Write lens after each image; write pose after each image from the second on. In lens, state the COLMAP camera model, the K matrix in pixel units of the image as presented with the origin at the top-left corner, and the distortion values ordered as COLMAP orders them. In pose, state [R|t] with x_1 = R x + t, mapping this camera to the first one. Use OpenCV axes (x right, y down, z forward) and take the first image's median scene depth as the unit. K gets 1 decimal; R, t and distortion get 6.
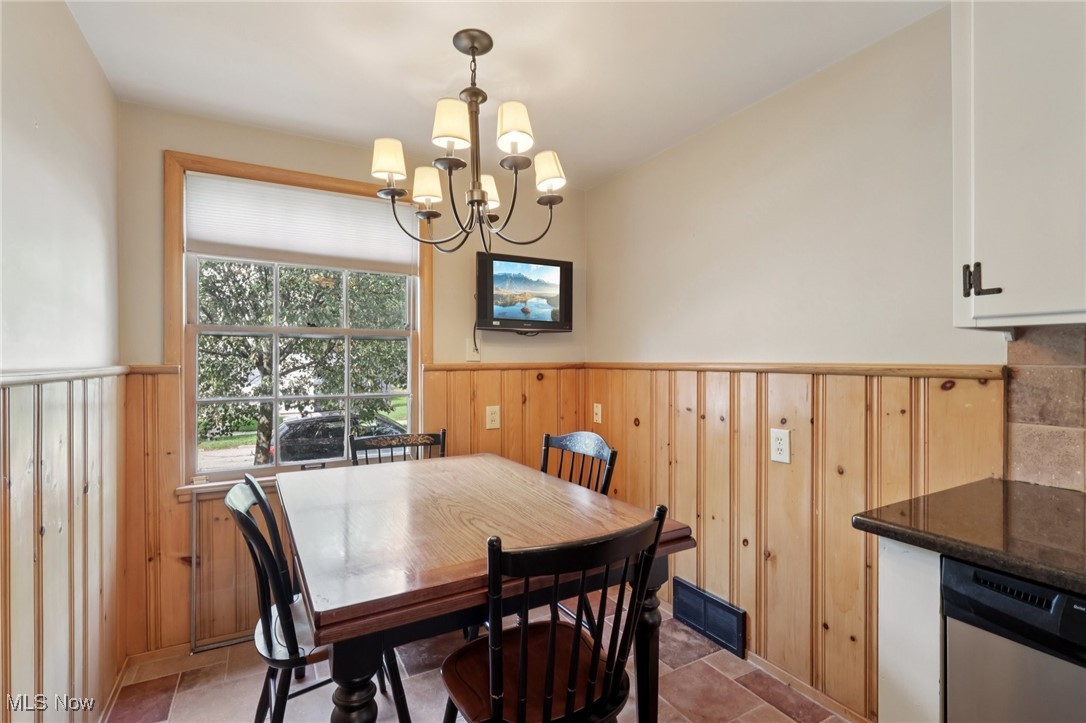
lens RADIAL K [[504.5, 0, 536.2], [0, 504.5, 359.4], [0, 0, 1]] dist [0.001183, 0.001119]
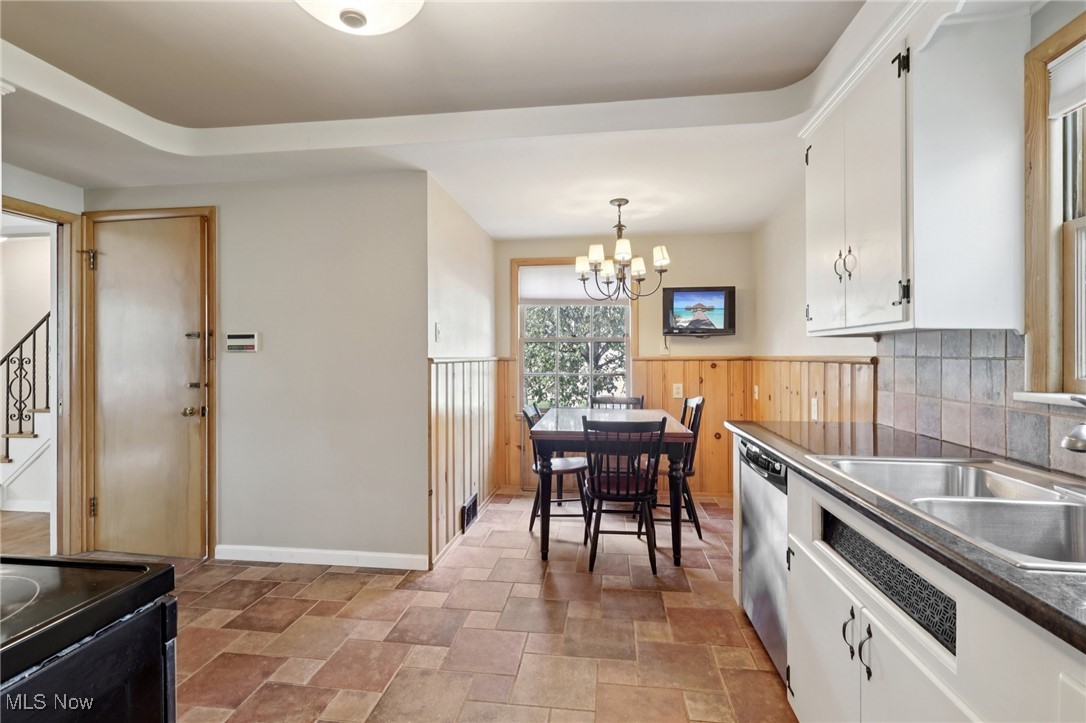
lens RADIAL K [[504.5, 0, 543.0], [0, 504.5, 358.1], [0, 0, 1]] dist [0.001183, 0.001119]
pose [[0.804417, 0.002659, -0.594059, 0.670995], [0.000374, 0.999988, 0.004984, 0.006648], [0.594065, -0.004231, 0.804406, -0.676216]]
